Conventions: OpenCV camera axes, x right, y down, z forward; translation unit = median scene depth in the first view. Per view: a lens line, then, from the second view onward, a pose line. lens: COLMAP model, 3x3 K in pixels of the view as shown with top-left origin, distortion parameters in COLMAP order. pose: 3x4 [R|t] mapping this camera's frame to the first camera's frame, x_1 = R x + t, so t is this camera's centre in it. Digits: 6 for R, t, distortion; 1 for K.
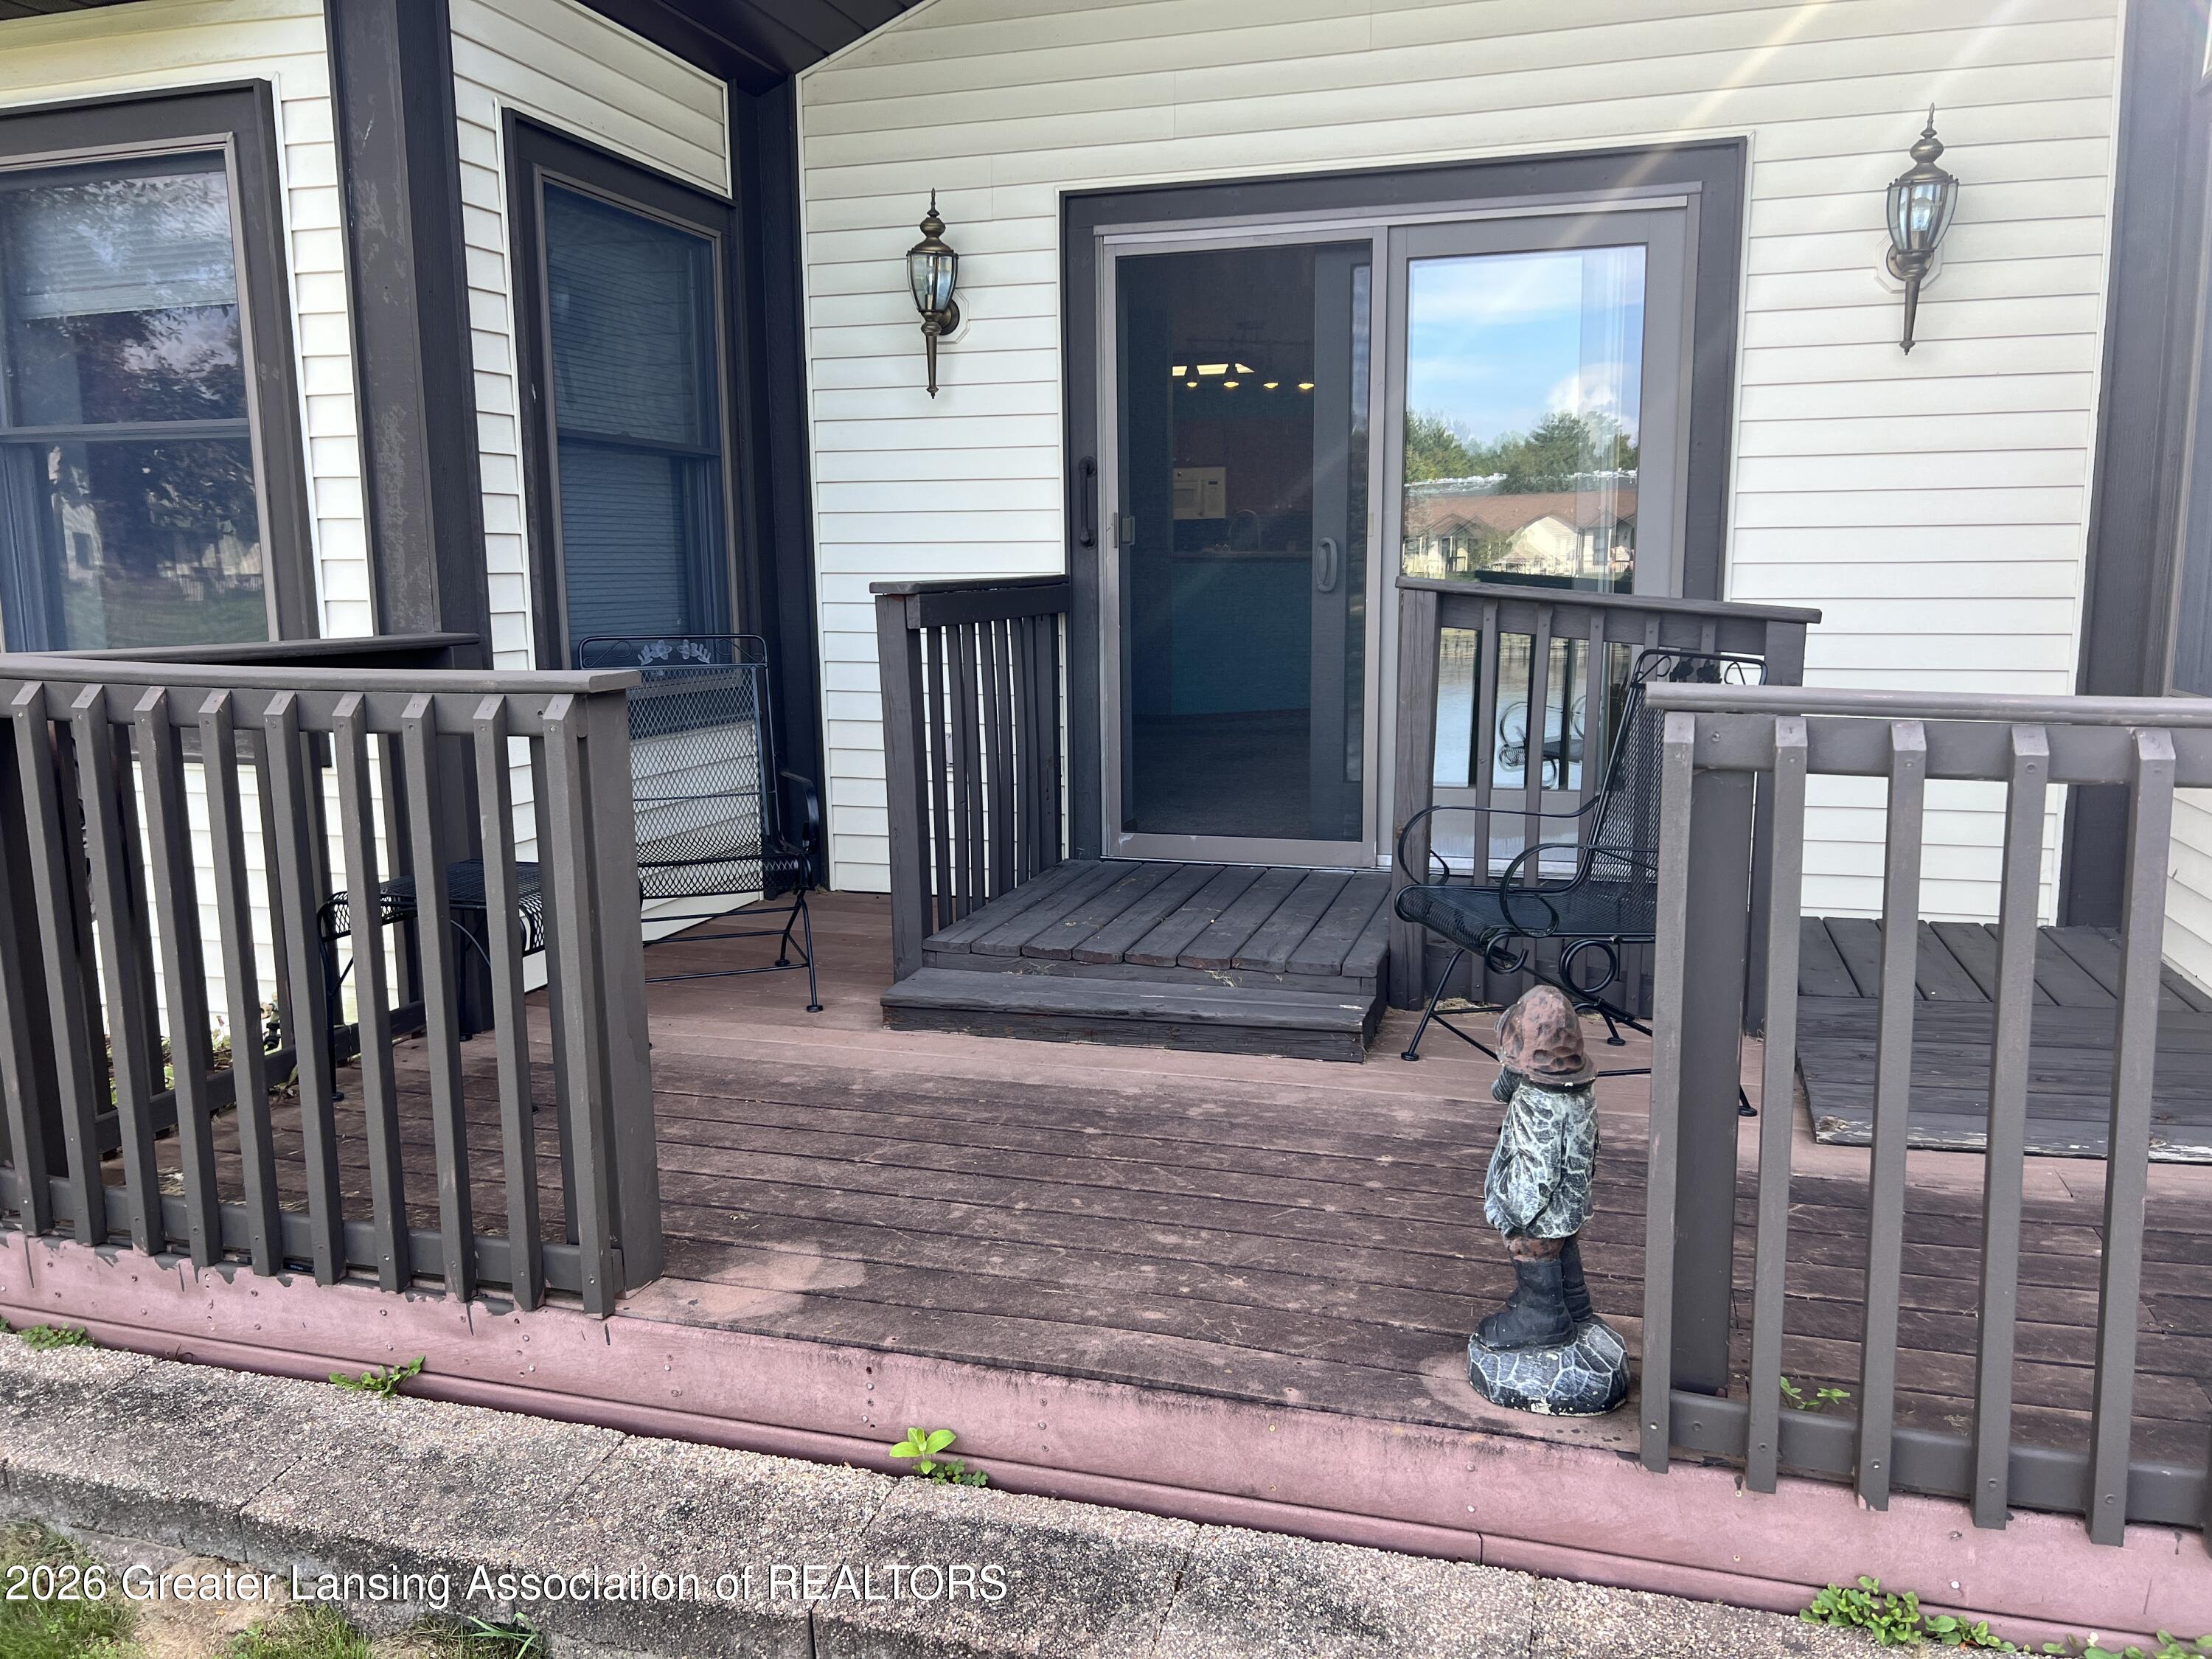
lens RADIAL K [[1666.0, 0, 1123.7], [0, 1666.0, 827.2], [0, 0, 1]] dist [0.068897, -0.086281]
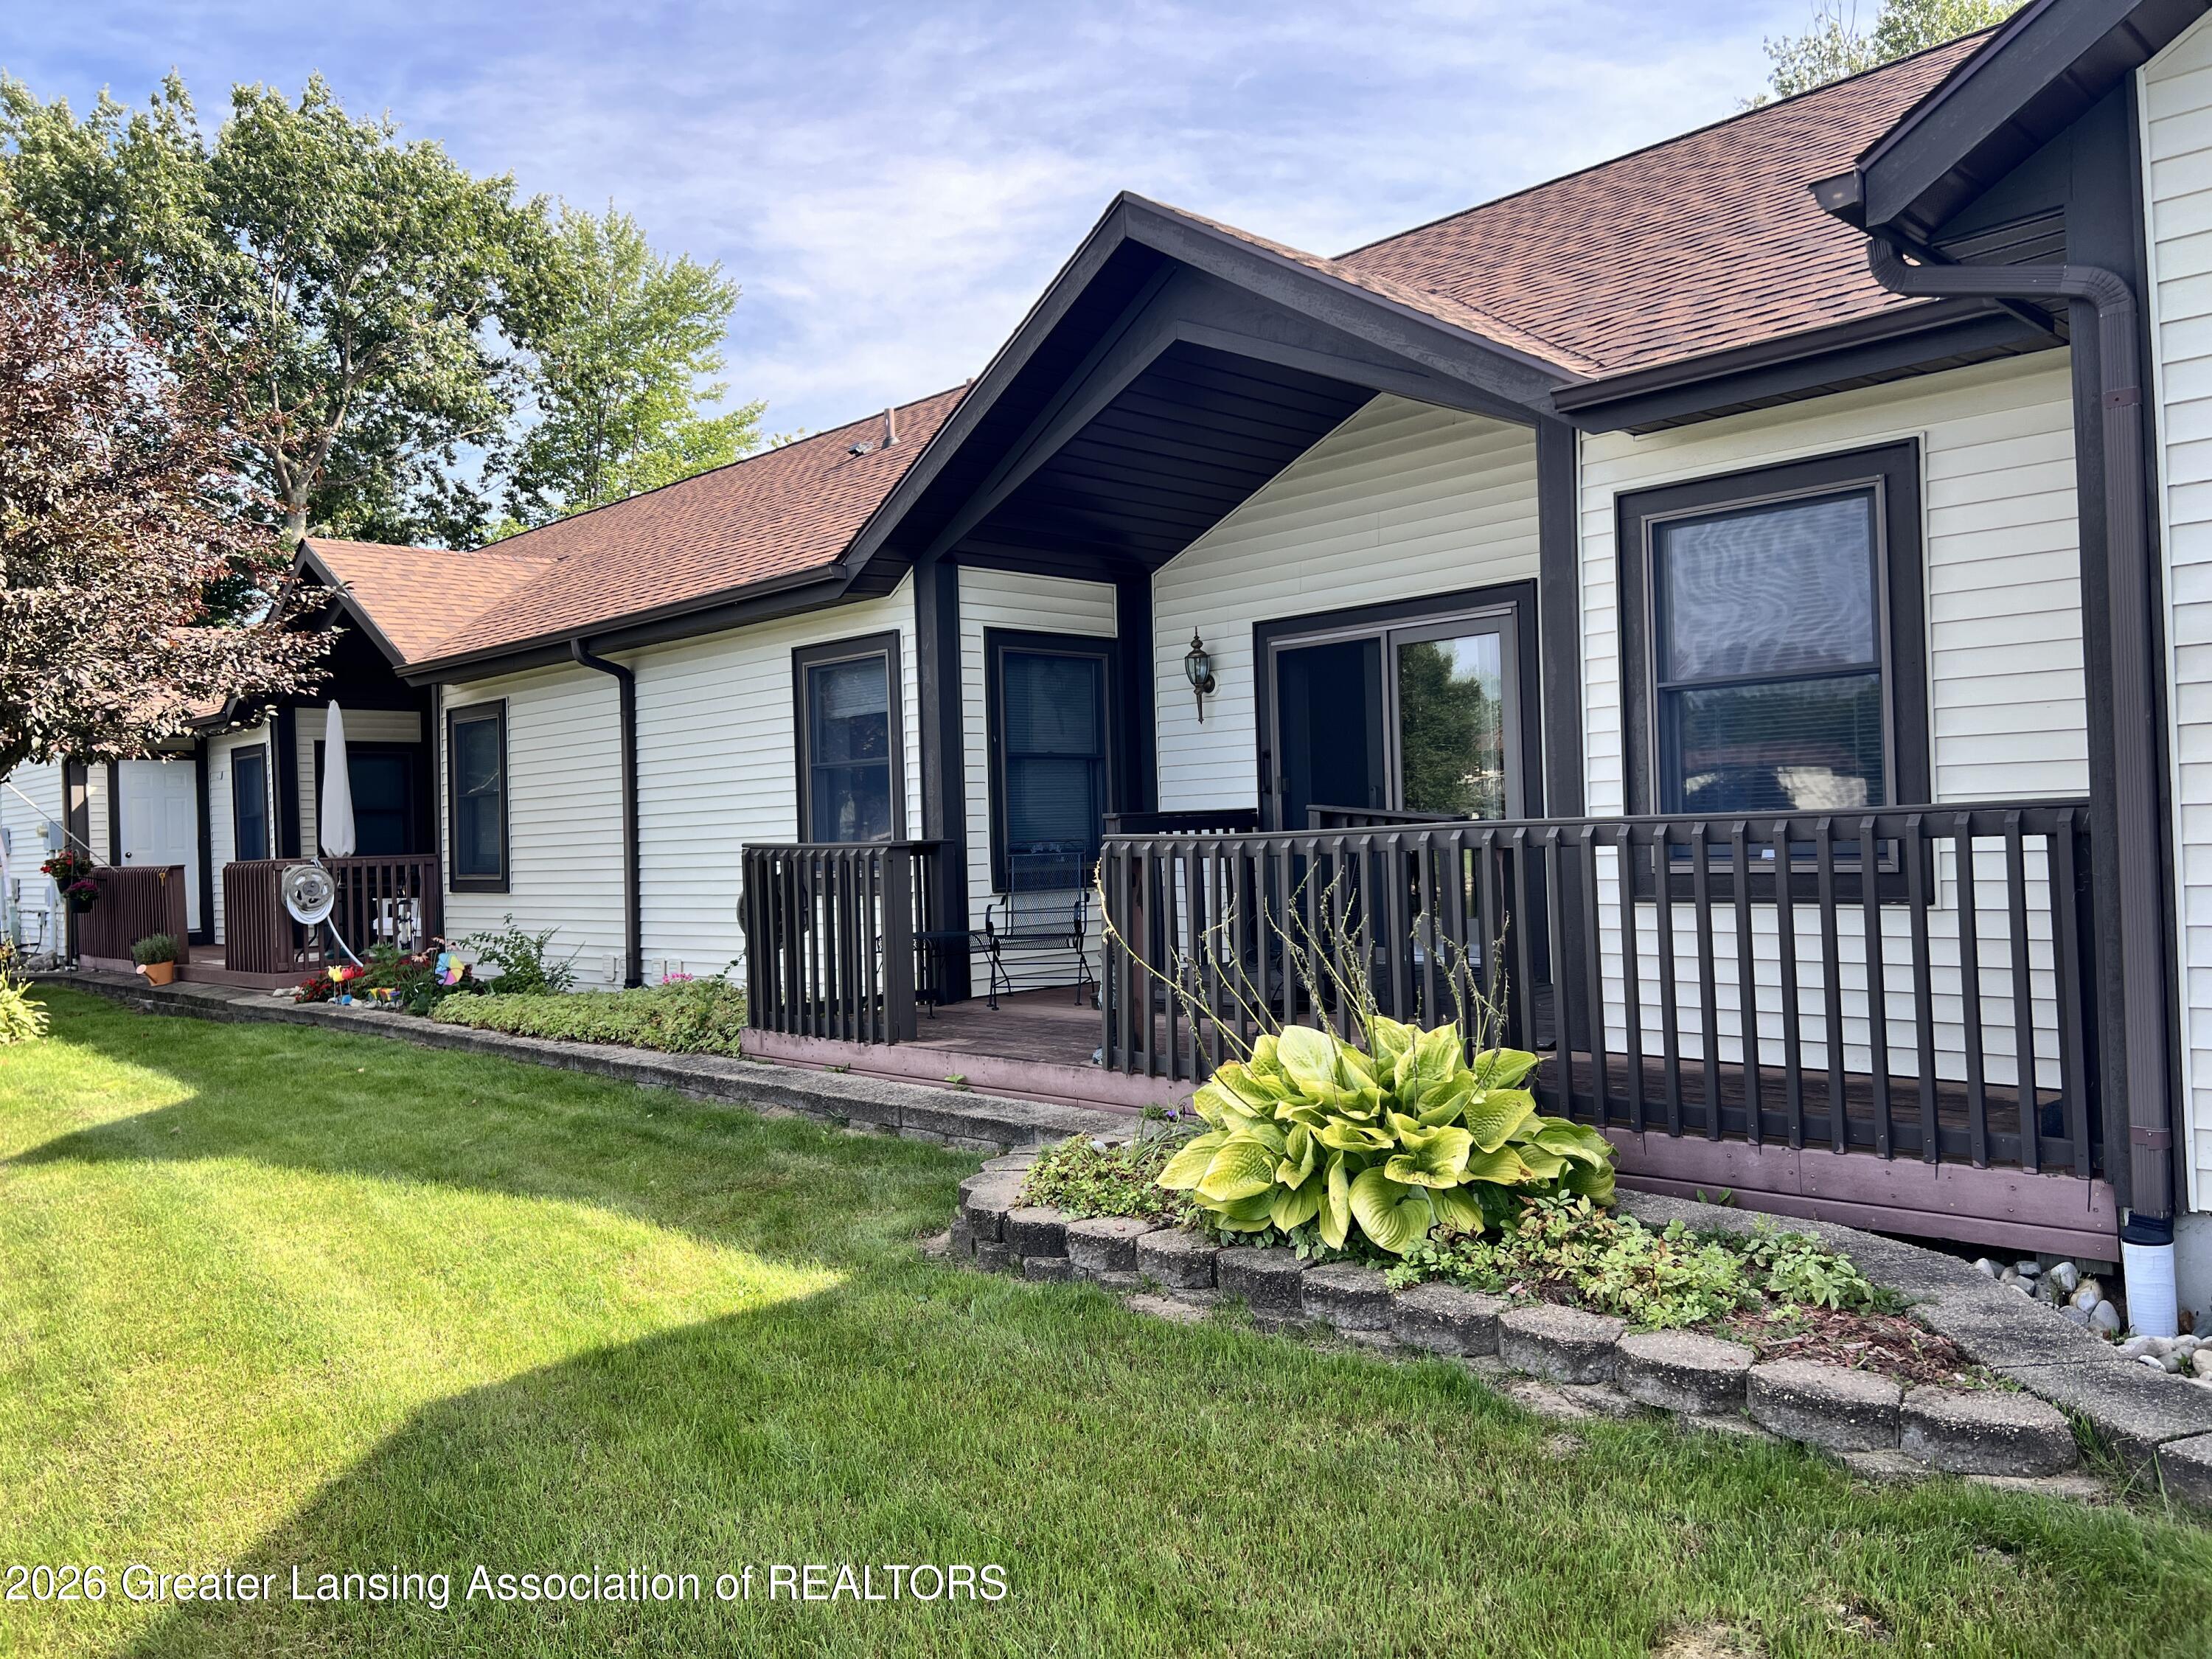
lens RADIAL K [[1666.0, 0, 1140.2], [0, 1666.0, 822.3], [0, 0, 1]] dist [0.068897, -0.086281]
pose [[0.874541, -0.022852, -0.484413, 0.881917], [-0.049728, 0.989398, -0.136452, 0.152549], [0.482396, 0.143421, 0.864132, -0.830891]]
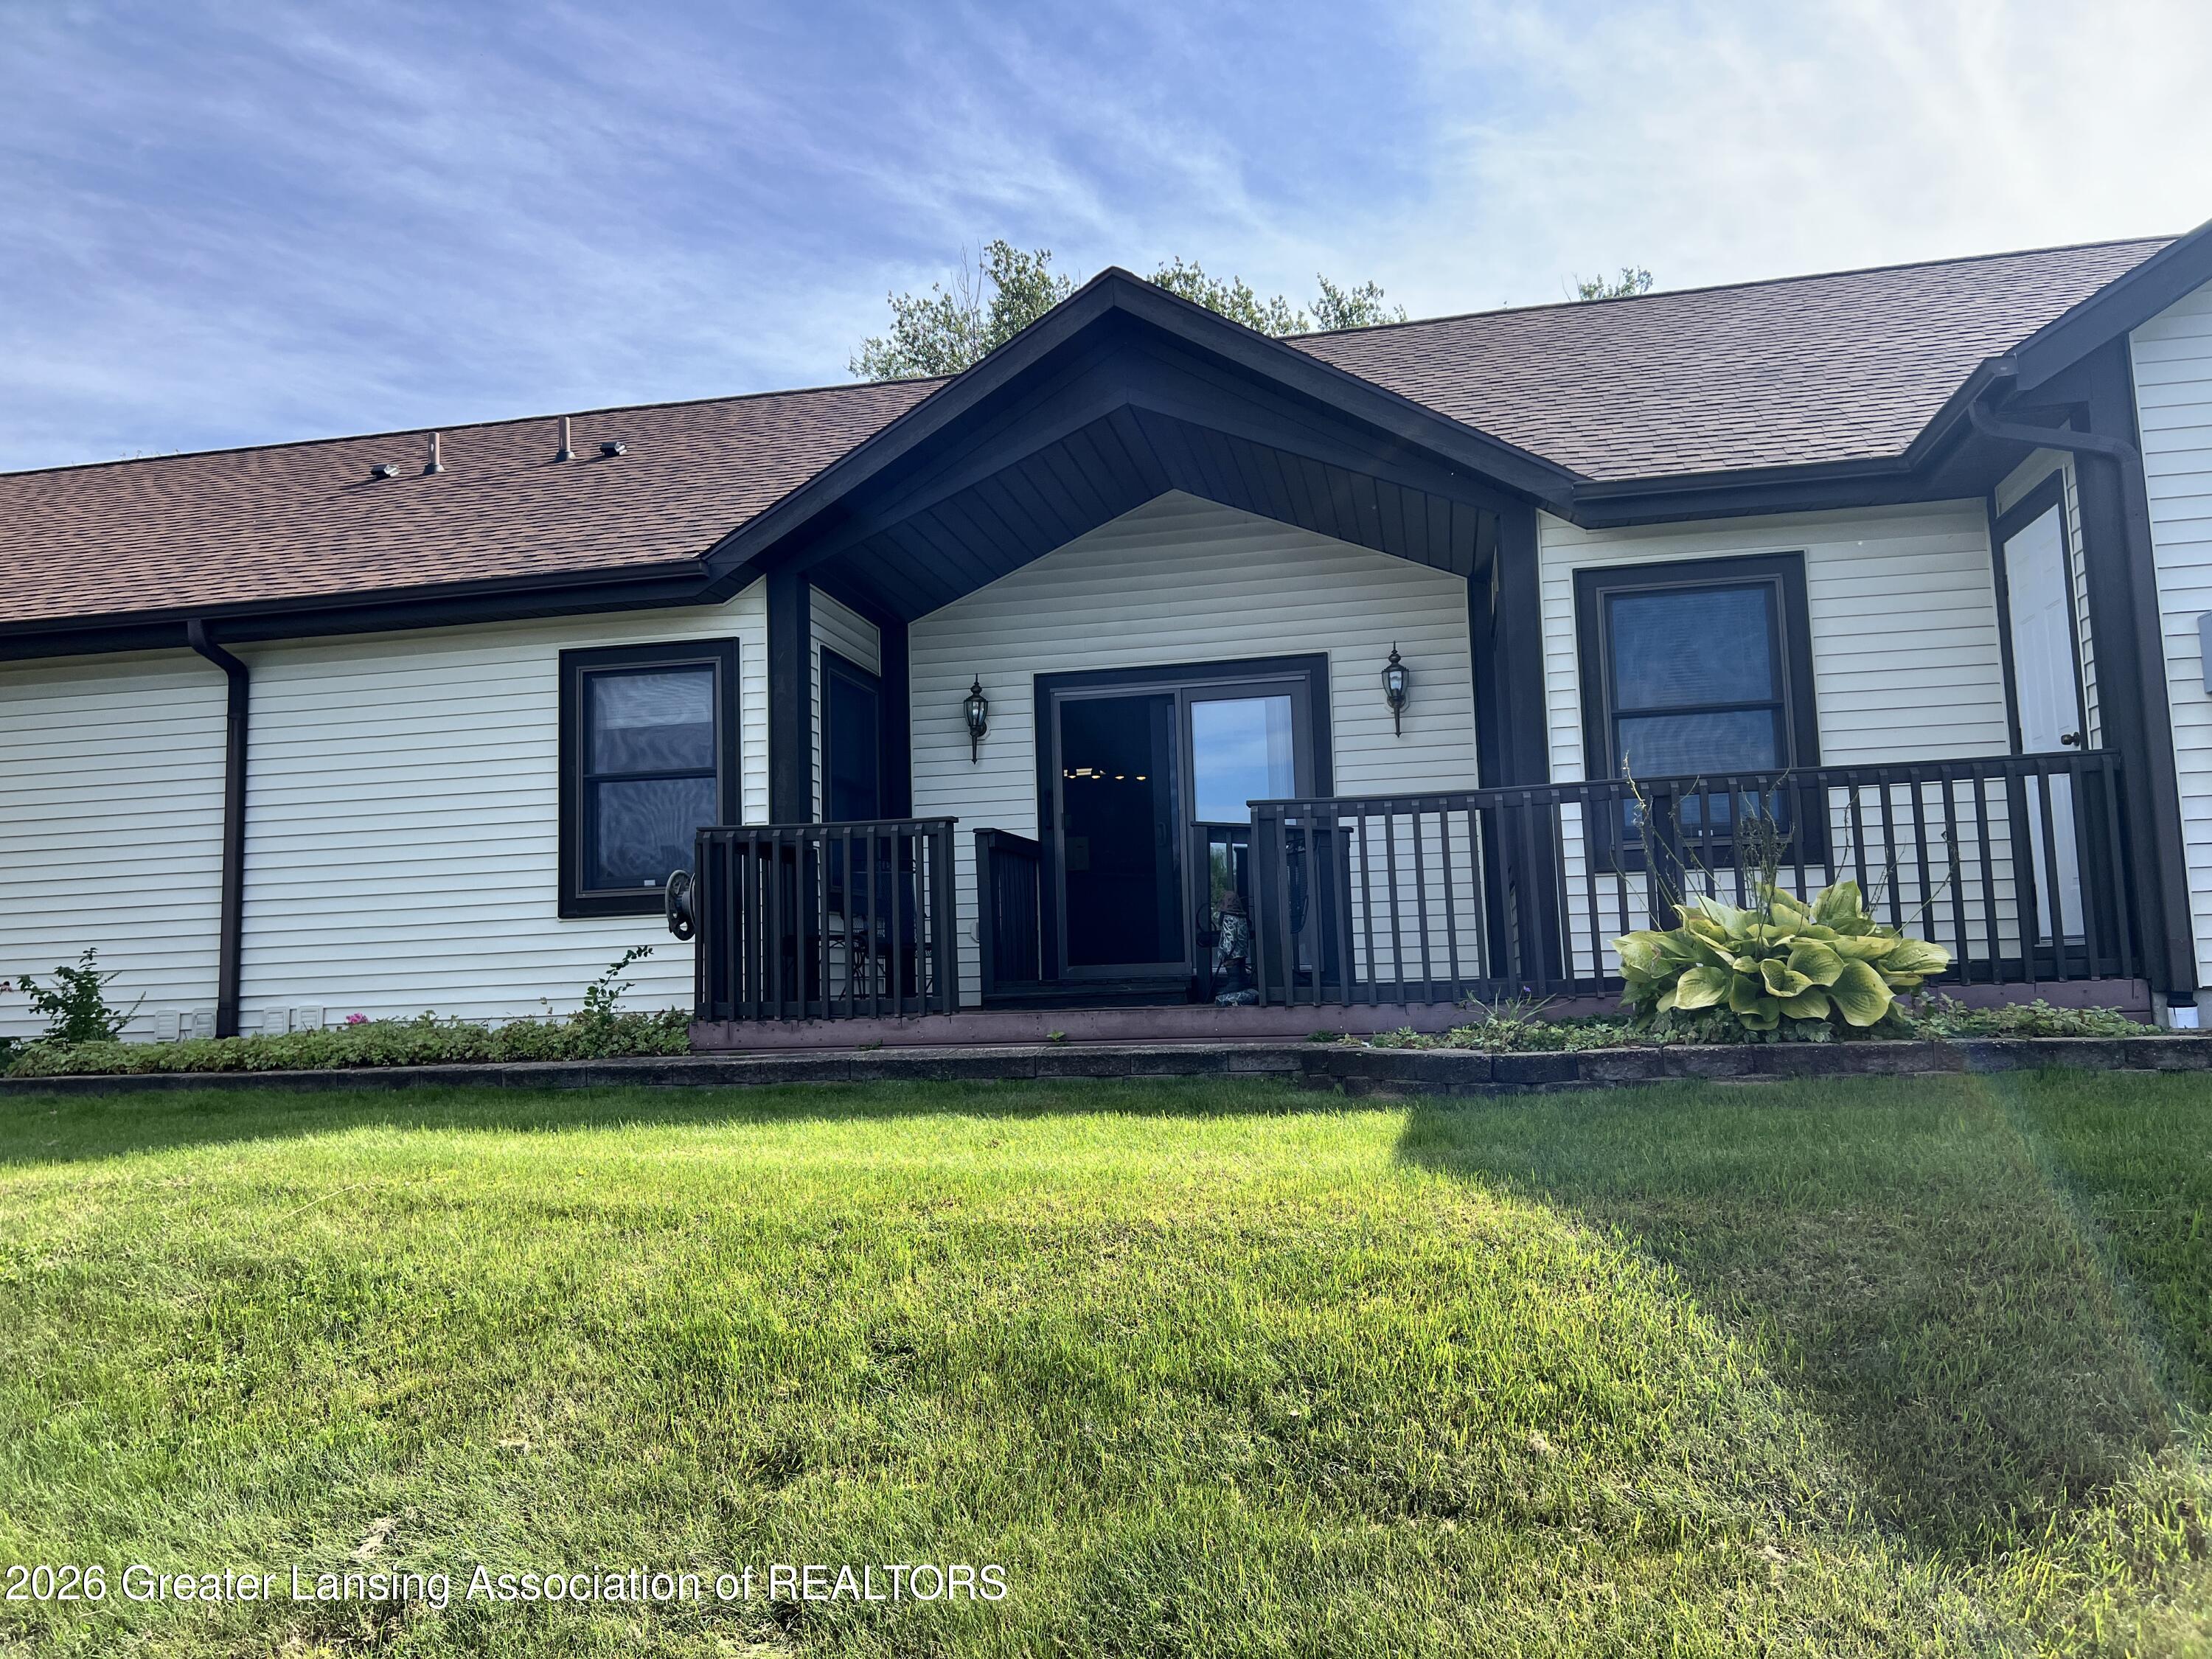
lens RADIAL K [[1666.0, 0, 1095.9], [0, 1666.0, 825.7], [0, 0, 1]] dist [0.068897, -0.086281]
pose [[0.996134, -0.013917, 0.086737, -0.163953], [0.035675, 0.966372, -0.254661, 0.411349], [-0.080277, 0.256771, 0.963133, -1.166985]]
